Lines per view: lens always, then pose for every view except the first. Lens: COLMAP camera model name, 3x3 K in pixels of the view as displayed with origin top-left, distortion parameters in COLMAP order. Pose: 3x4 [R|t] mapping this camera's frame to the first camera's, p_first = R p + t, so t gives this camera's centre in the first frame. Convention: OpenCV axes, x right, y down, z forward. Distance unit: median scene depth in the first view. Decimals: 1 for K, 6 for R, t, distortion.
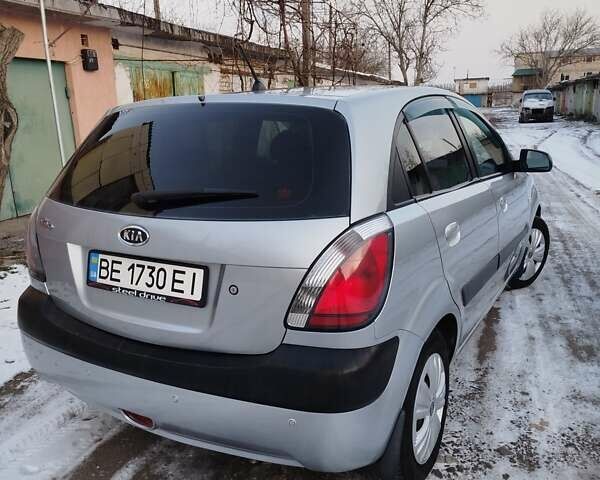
lens RADIAL K [[550.8, 0, 300.0], [0, 550.8, 240.0], [0, 0, 1]] dist [0.087509, -0.114990]
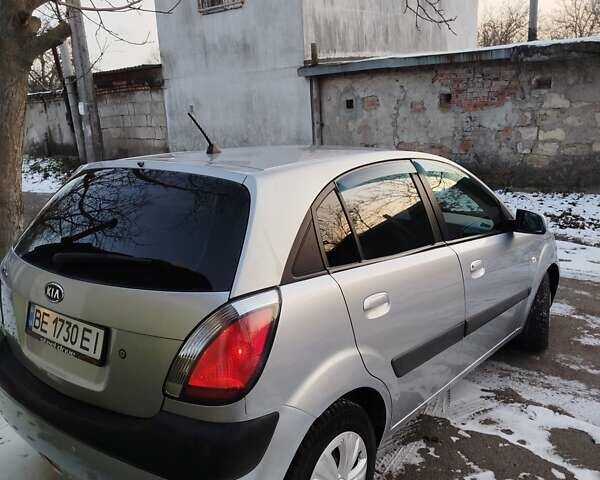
lens RADIAL K [[545.8, 0, 300.0], [0, 545.8, 240.0], [0, 0, 1]] dist [0.110697, -0.167561]
pose [[0.986634, 0.049568, -0.155228, 0.277883], [-0.056170, 0.997681, -0.038437, -0.079306], [0.152963, 0.046643, 0.987131, -0.000011]]
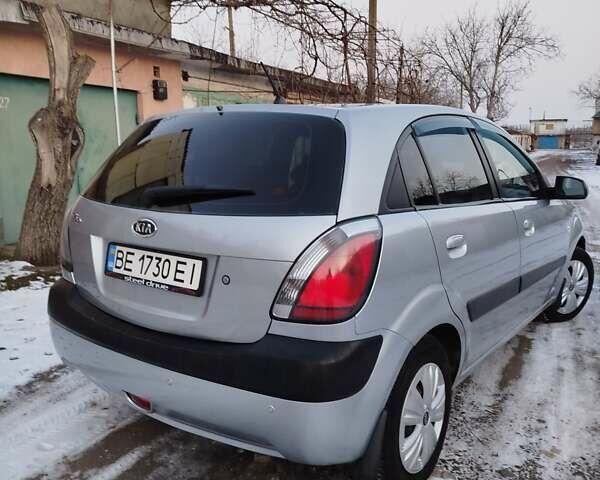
lens RADIAL K [[550.8, 0, 300.0], [0, 550.8, 240.0], [0, 0, 1]] dist [0.087509, -0.114990]
pose [[0.992042, 0.046774, -0.116898, 0.107613], [-0.054022, 0.996758, -0.059619, 0.052670], [0.113730, 0.065460, 0.991353, -0.032794]]
